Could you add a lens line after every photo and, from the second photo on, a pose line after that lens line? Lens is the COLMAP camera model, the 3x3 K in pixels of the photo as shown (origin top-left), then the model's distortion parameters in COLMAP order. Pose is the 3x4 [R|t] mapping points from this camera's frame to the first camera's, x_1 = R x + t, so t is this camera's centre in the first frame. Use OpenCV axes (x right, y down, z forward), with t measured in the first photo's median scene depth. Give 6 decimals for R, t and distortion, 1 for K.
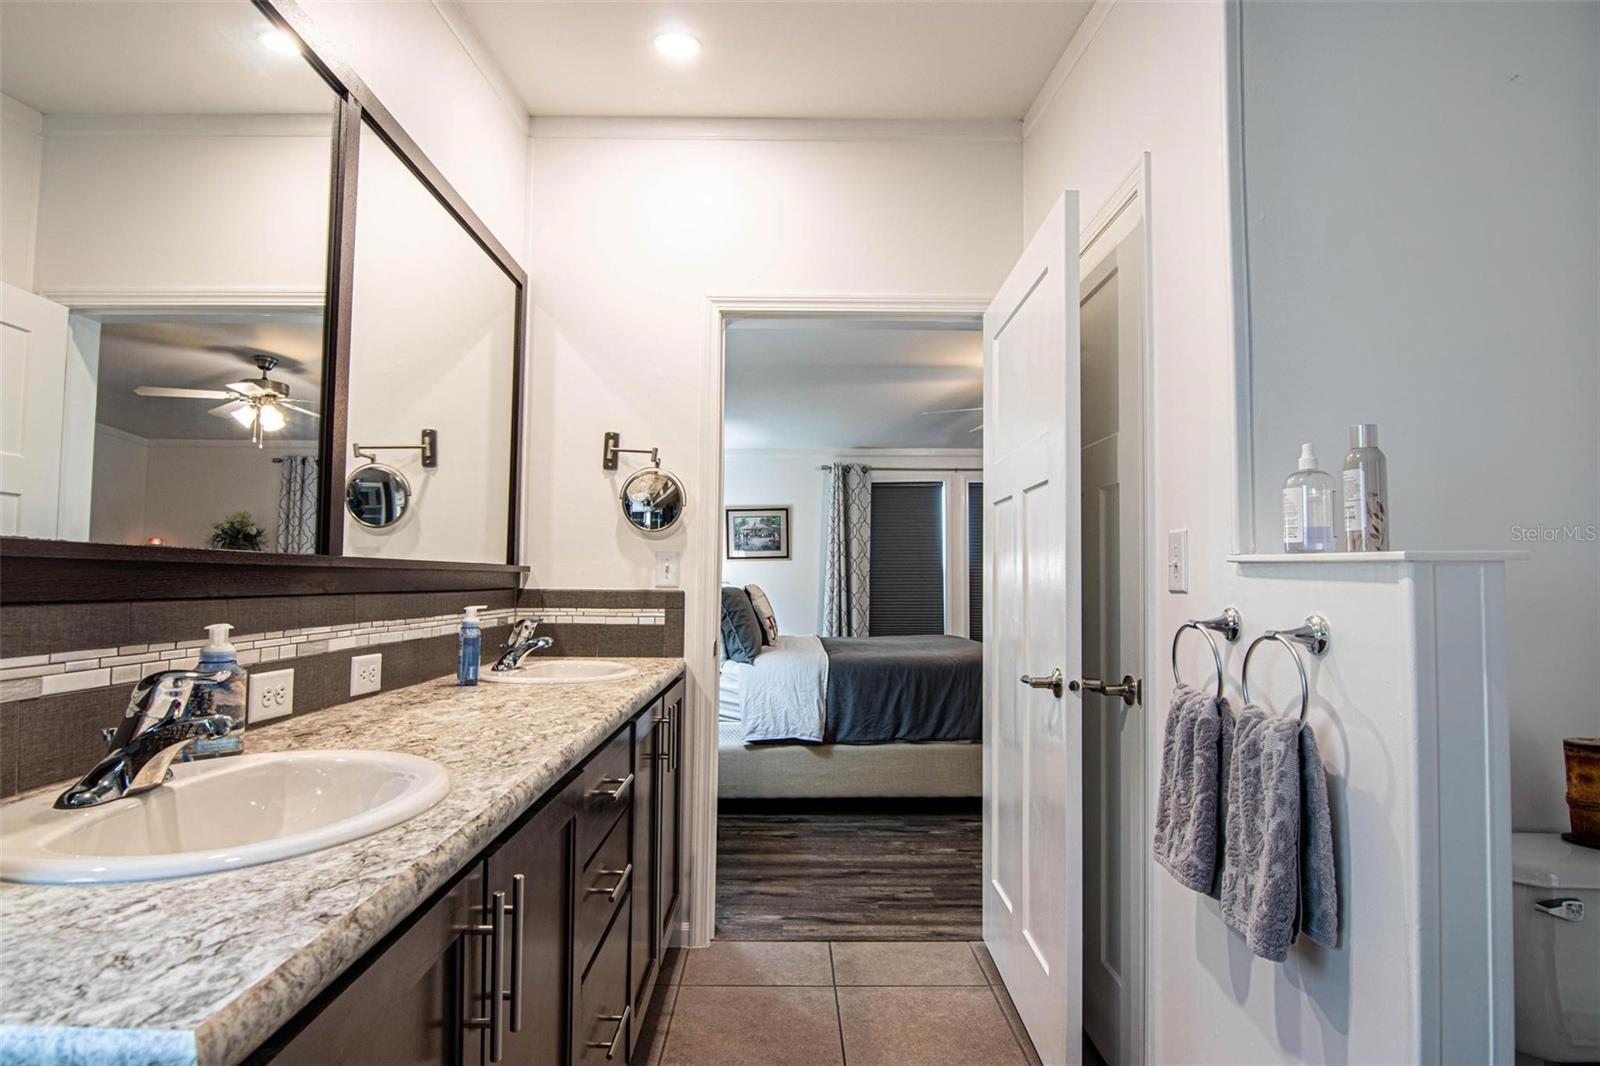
lens RADIAL K [[860.8, 0, 794.6], [0, 860.8, 538.7], [0, 0, 1]] dist [0.000325, -0.014291]
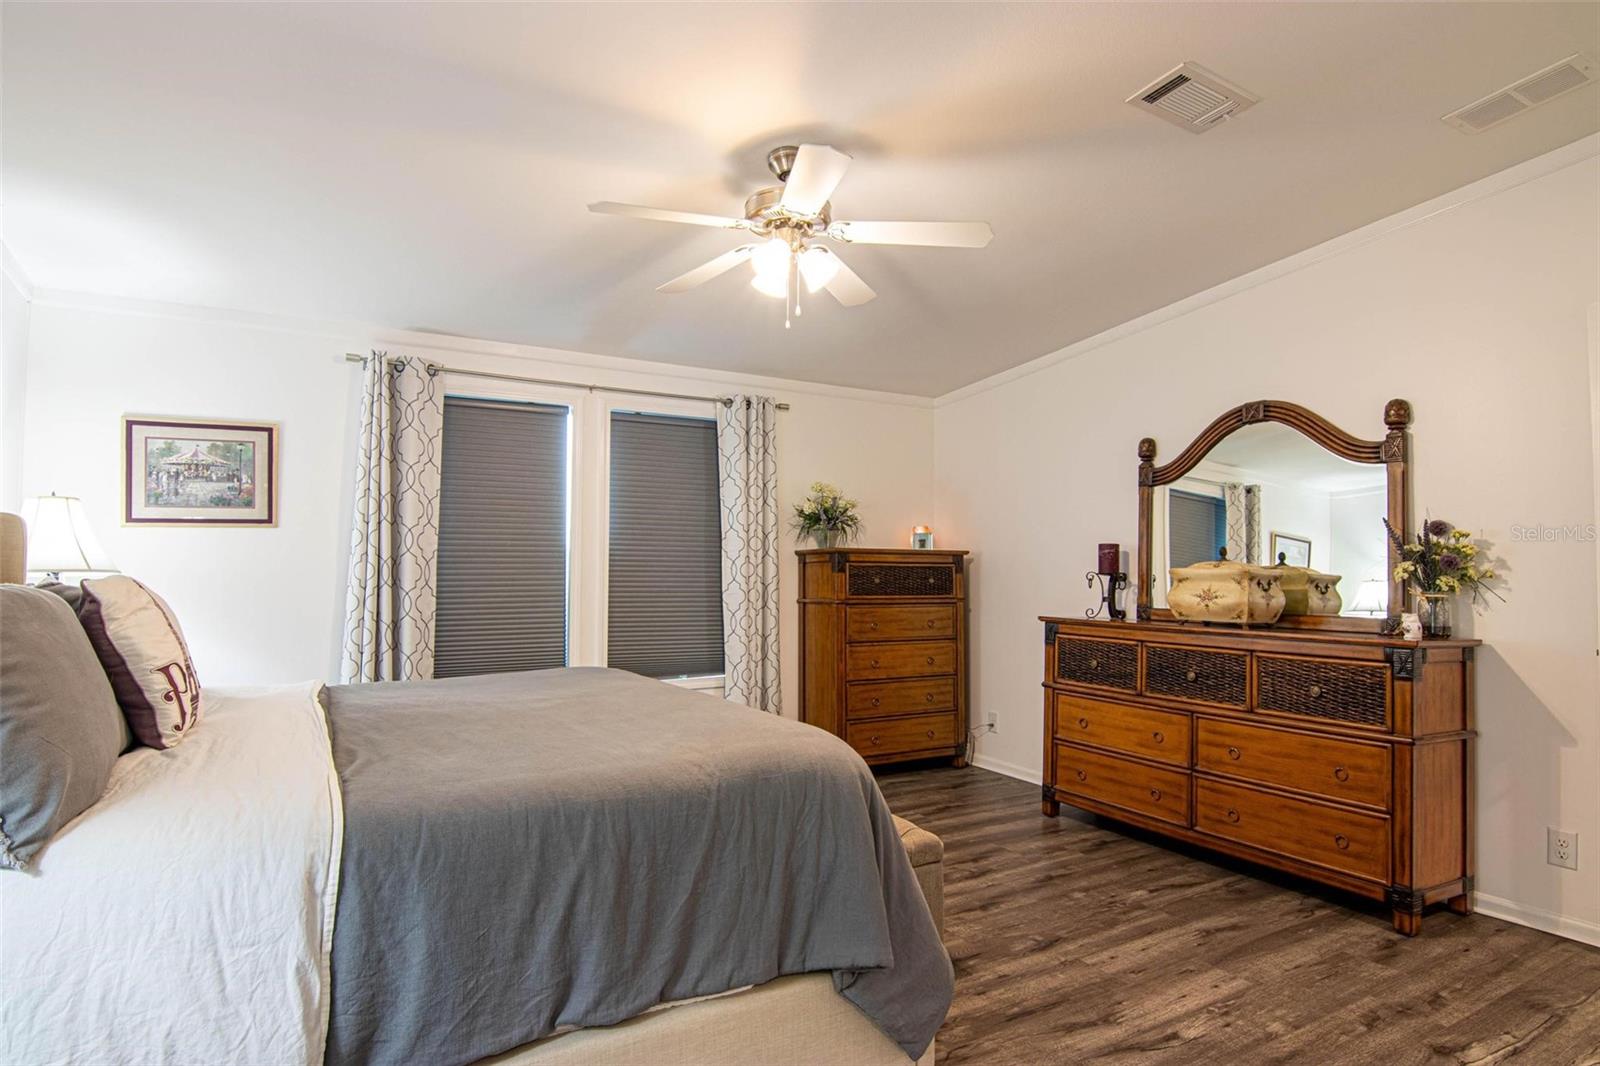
lens RADIAL K [[860.8, 0, 794.6], [0, 860.8, 538.7], [0, 0, 1]] dist [0.000325, -0.014291]
pose [[0.874243, 0.019491, 0.485096, 0.018023], [-0.026204, 0.999632, 0.007060, 0.020054], [-0.484780, -0.018883, 0.874432, 0.396321]]
